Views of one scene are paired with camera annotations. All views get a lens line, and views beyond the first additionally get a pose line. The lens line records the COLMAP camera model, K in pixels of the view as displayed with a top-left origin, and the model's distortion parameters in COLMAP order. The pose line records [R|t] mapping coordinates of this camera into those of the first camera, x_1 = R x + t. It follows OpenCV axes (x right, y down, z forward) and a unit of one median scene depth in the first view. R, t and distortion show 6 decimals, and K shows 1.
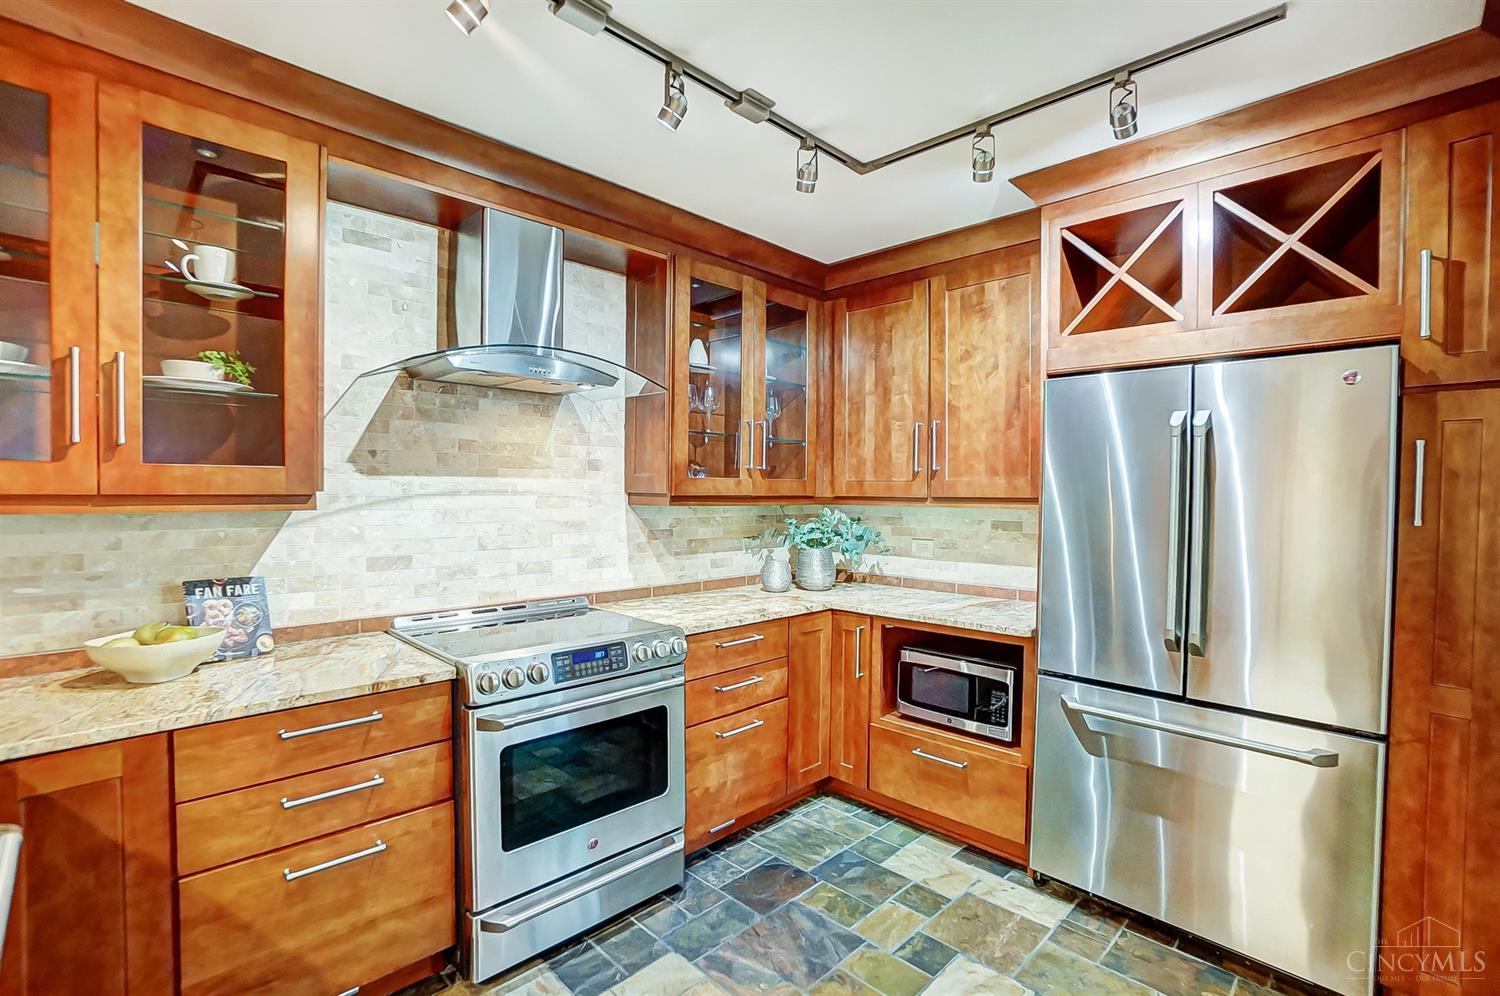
lens RADIAL K [[675.9, 0, 753.2], [0, 675.9, 500.4], [0, 0, 1]] dist [-0.068537, 0.026701]
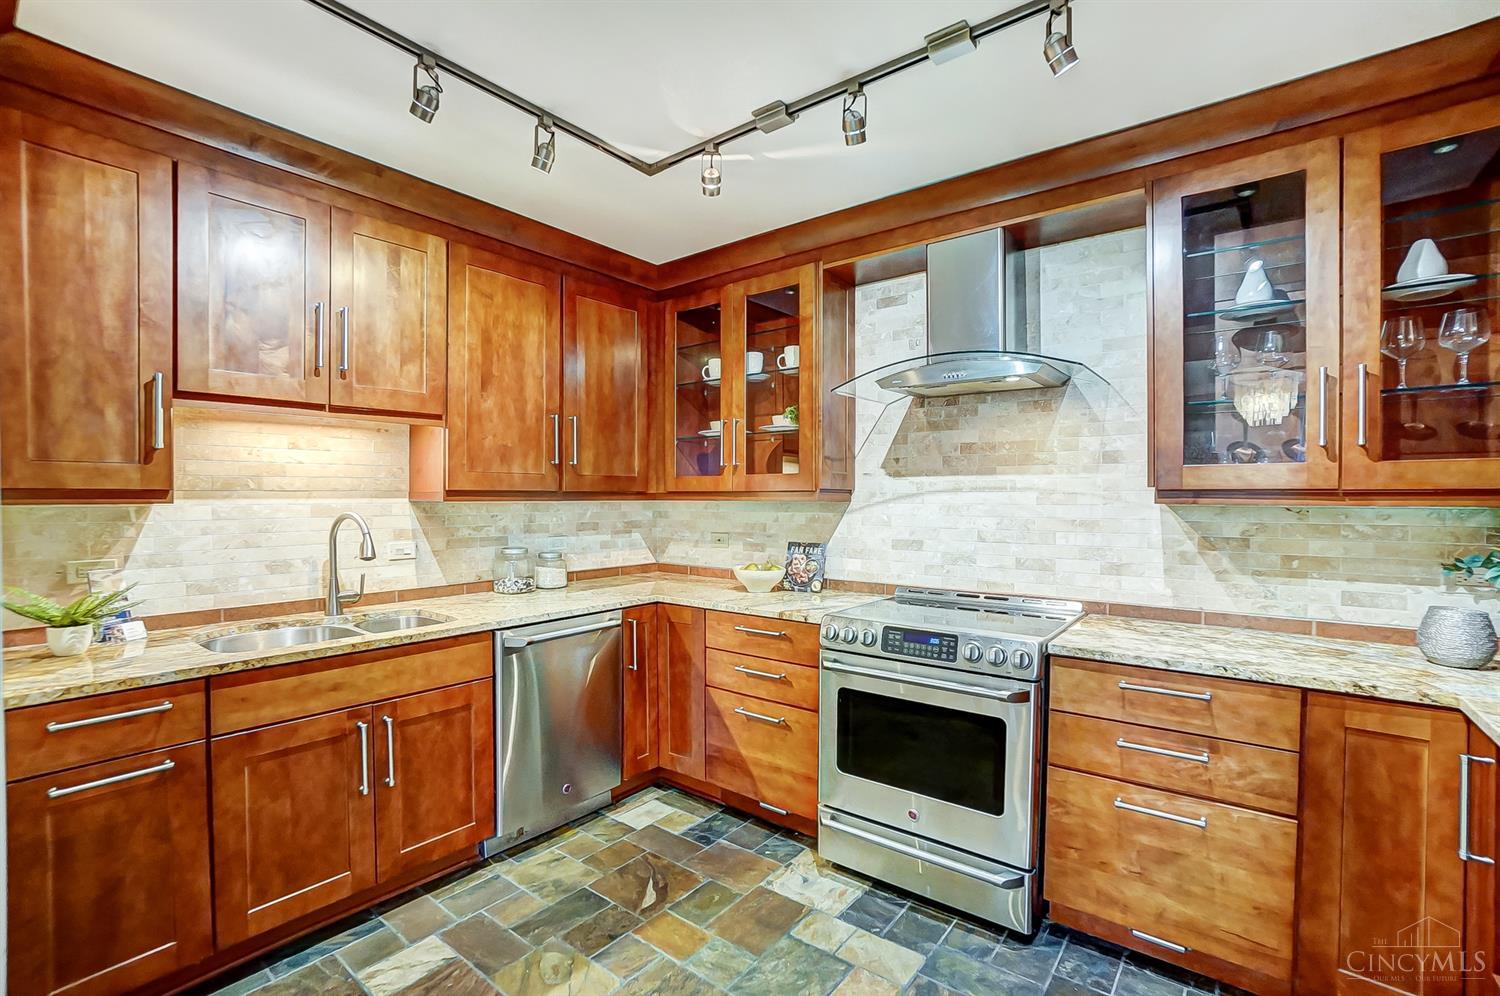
lens RADIAL K [[675.9, 0, 753.2], [0, 675.9, 500.4], [0, 0, 1]] dist [-0.068537, 0.026701]
pose [[0.117125, -0.003404, -0.993111, 0.675704], [-0.015179, 0.999871, -0.005217, 0.018617], [0.993001, 0.015685, 0.117058, 0.520537]]
